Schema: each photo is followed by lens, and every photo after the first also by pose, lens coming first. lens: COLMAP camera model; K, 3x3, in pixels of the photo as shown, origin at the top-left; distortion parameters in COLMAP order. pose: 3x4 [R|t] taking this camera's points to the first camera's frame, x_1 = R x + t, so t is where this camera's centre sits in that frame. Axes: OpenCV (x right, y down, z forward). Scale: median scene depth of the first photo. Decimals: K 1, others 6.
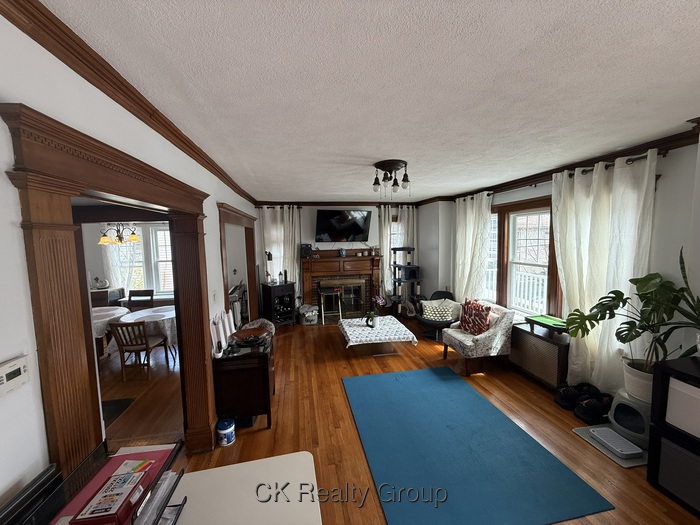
lens RADIAL K [[278.0, 0, 349.2], [0, 278.0, 260.0], [0, 0, 1]] dist [0.000173, -0.000011]
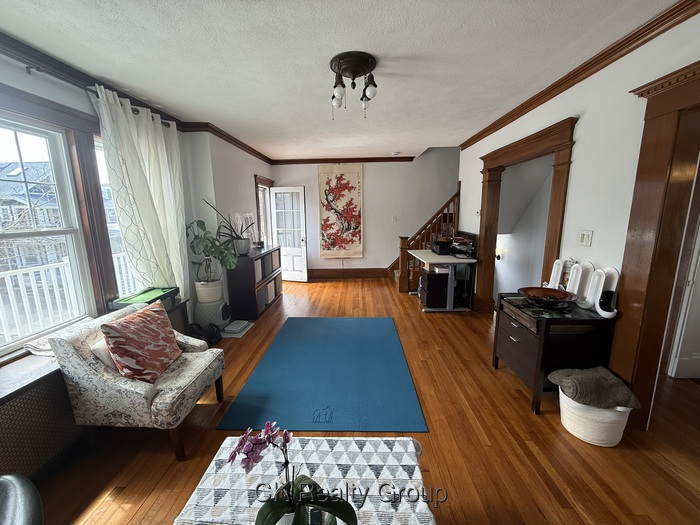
lens RADIAL K [[278.0, 0, 349.2], [0, 278.0, 260.0], [0, 0, 1]] dist [0.000173, -0.000011]
pose [[-0.976606, -0.000387, 0.215037, 0.005812], [0.055007, 0.966278, 0.251555, -0.030011], [-0.207883, 0.257499, -0.943652, 1.180009]]
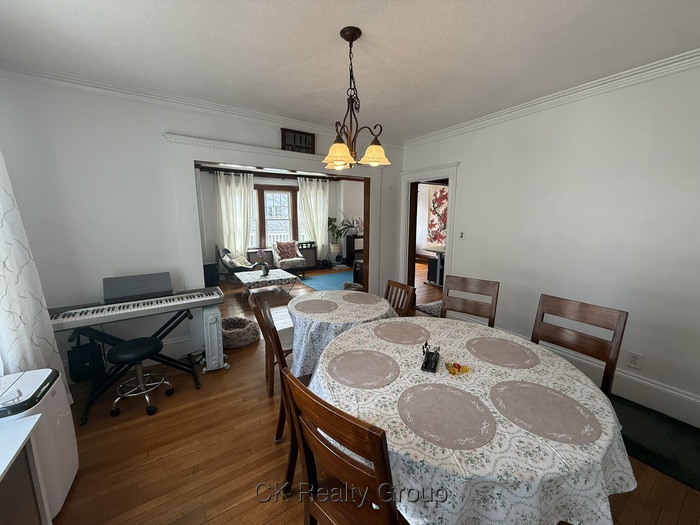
lens RADIAL K [[278.0, 0, 349.2], [0, 278.0, 260.0], [0, 0, 1]] dist [0.000173, -0.000011]
pose [[-0.383647, -0.125556, 0.914905, -1.179363], [0.085735, 0.981593, 0.170659, 0.004764], [-0.919491, 0.143912, -0.365821, 1.136826]]
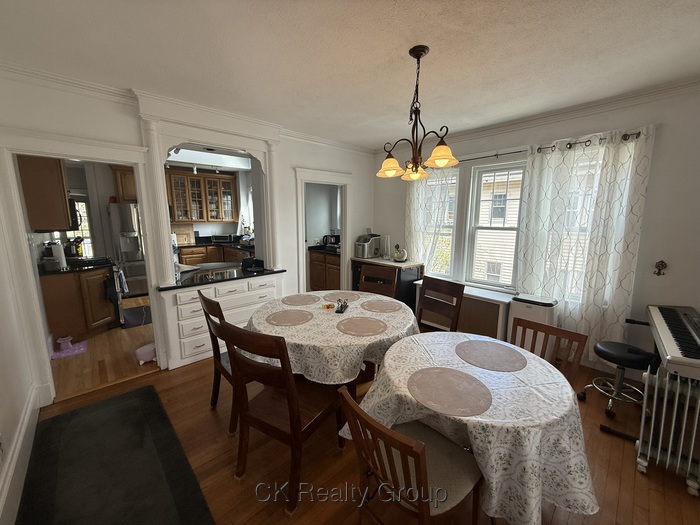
lens RADIAL K [[278.0, 0, 349.2], [0, 278.0, 260.0], [0, 0, 1]] dist [0.000173, -0.000011]
pose [[0.542559, 0.151961, -0.826158, -0.483381], [-0.083841, 0.988386, 0.126740, 0.026972], [0.835823, 0.000502, 0.548998, 0.653917]]
